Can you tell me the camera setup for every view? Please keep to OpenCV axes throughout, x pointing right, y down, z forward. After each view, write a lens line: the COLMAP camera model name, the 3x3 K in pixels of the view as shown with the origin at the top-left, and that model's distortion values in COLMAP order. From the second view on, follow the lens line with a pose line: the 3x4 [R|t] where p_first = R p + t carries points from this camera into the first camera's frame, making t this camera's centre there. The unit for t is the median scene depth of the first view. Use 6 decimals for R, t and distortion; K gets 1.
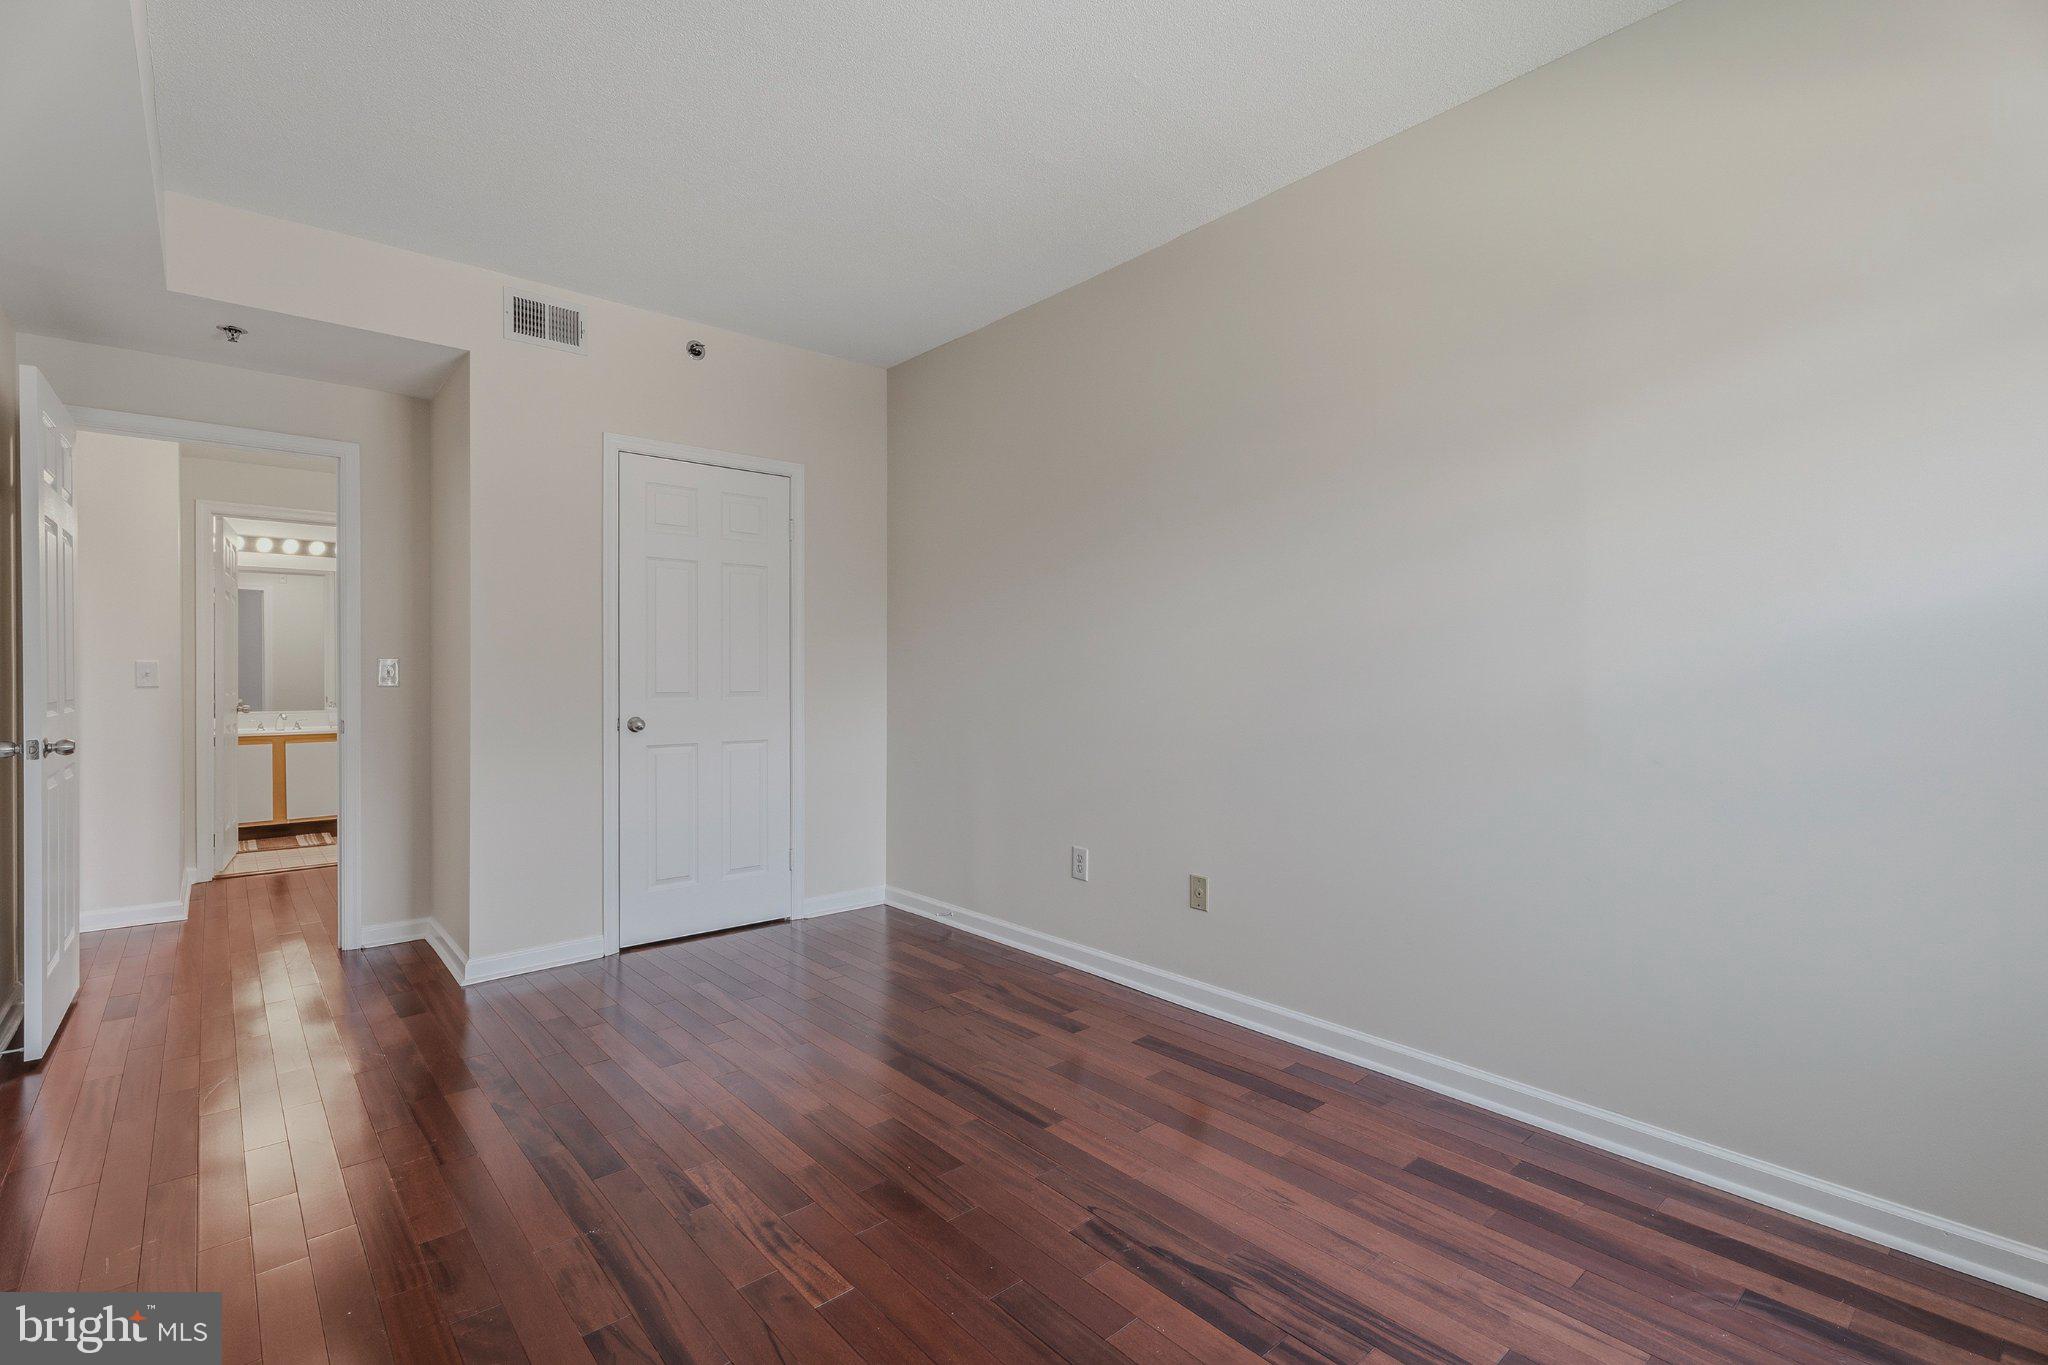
lens RADIAL K [[922.4, 0, 1024.0], [0, 922.4, 682.5], [0, 0, 1]] dist [0.008681, 0.000620]
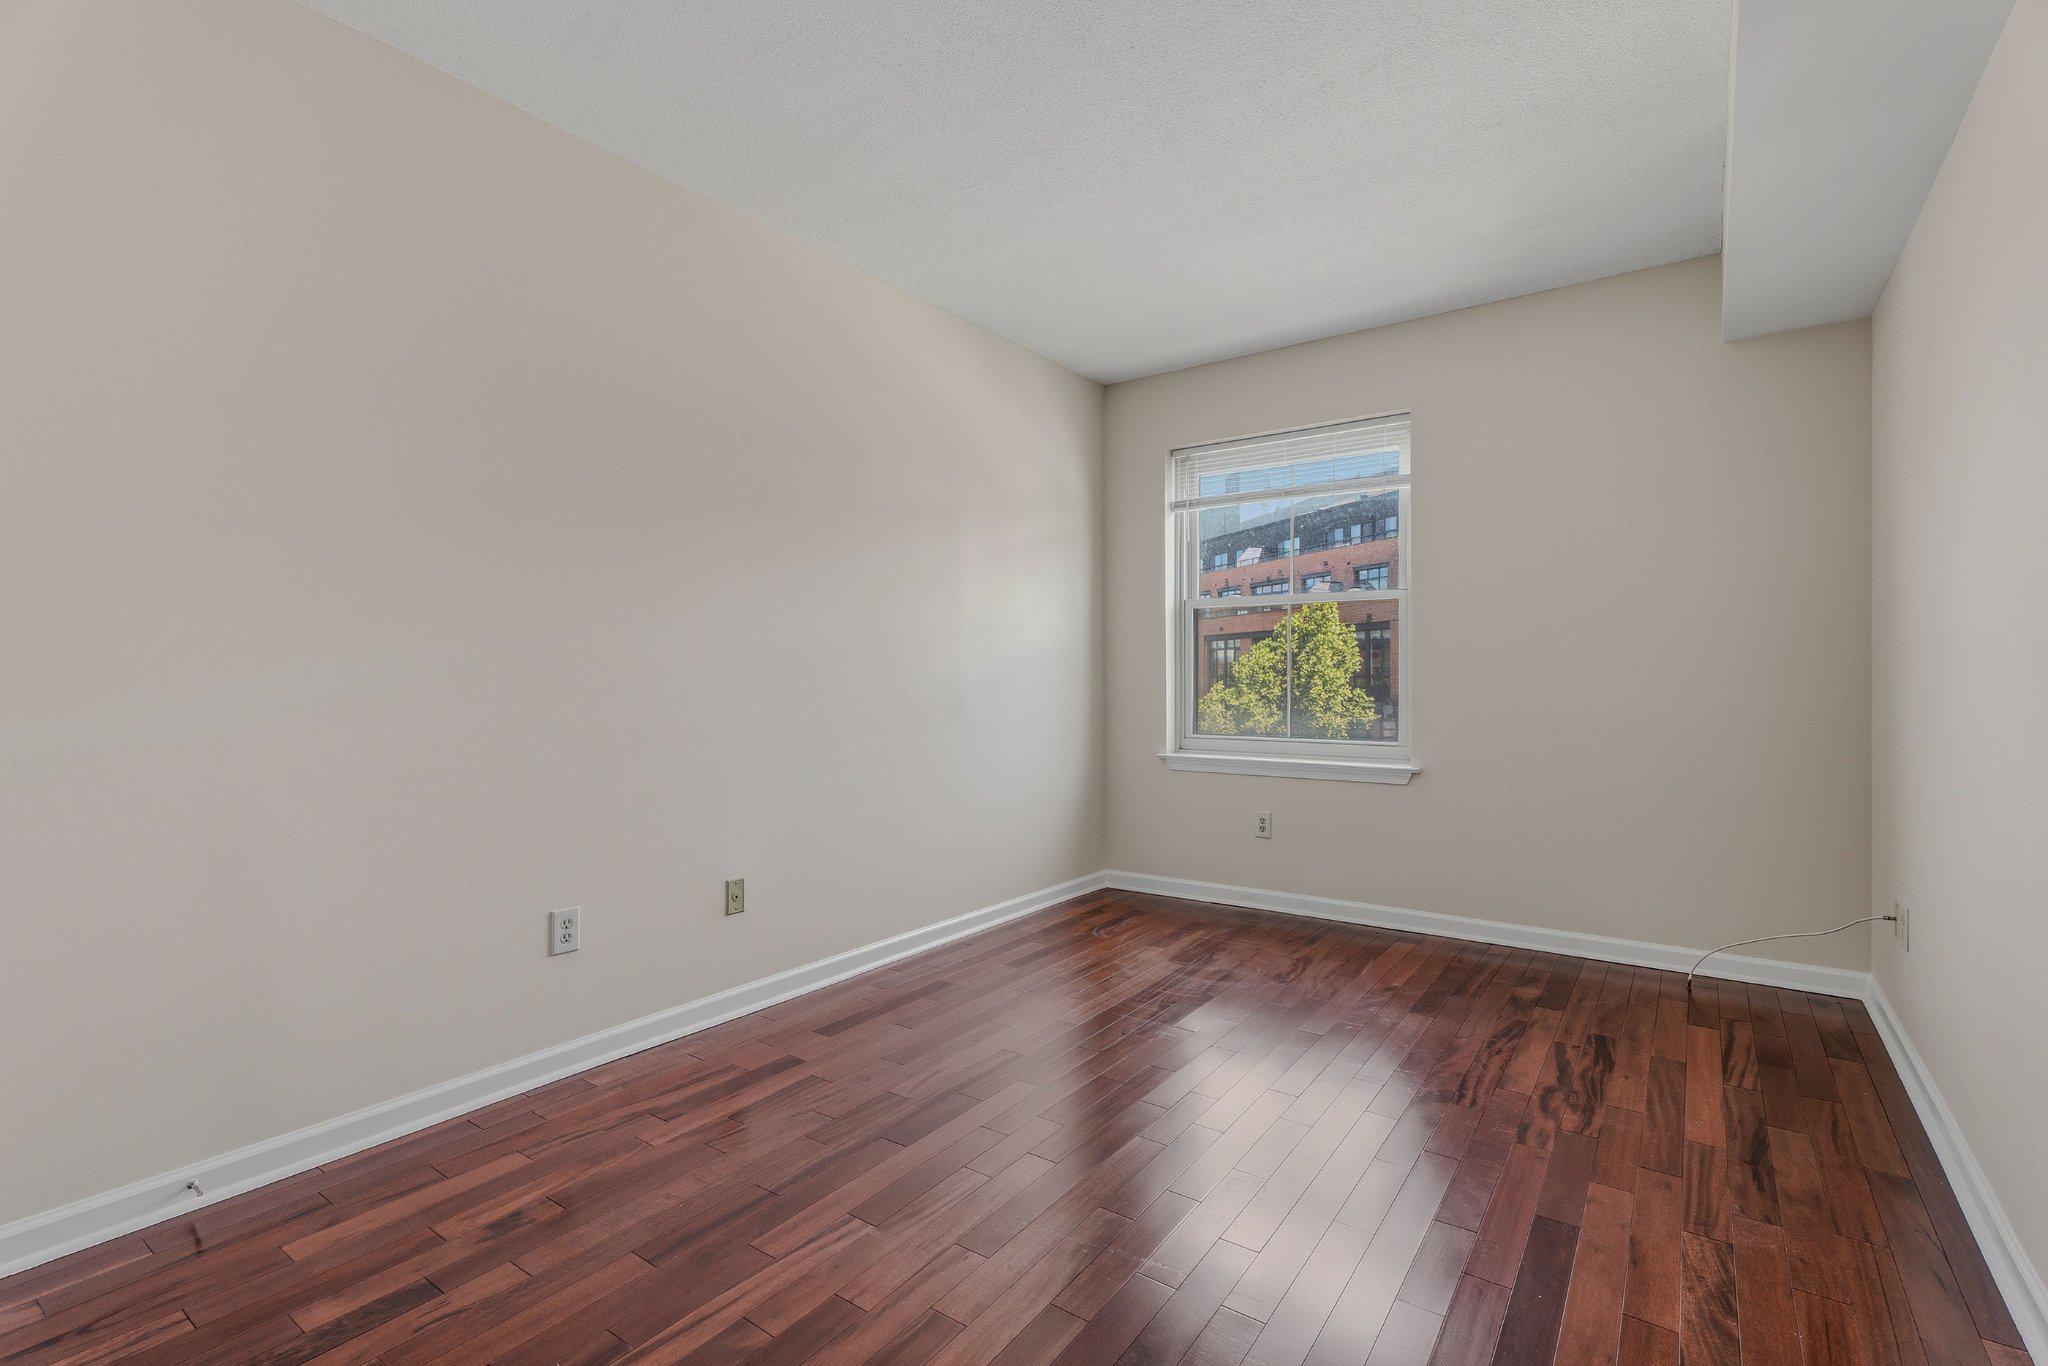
lens RADIAL K [[922.4, 0, 1024.0], [0, 922.4, 683.0], [0, 0, 1]] dist [0.008681, 0.000620]
pose [[-0.219295, -0.008689, 0.975620, -0.812368], [0.001411, 0.999956, 0.009223, -0.004599], [-0.975658, 0.003399, -0.219273, 0.905477]]
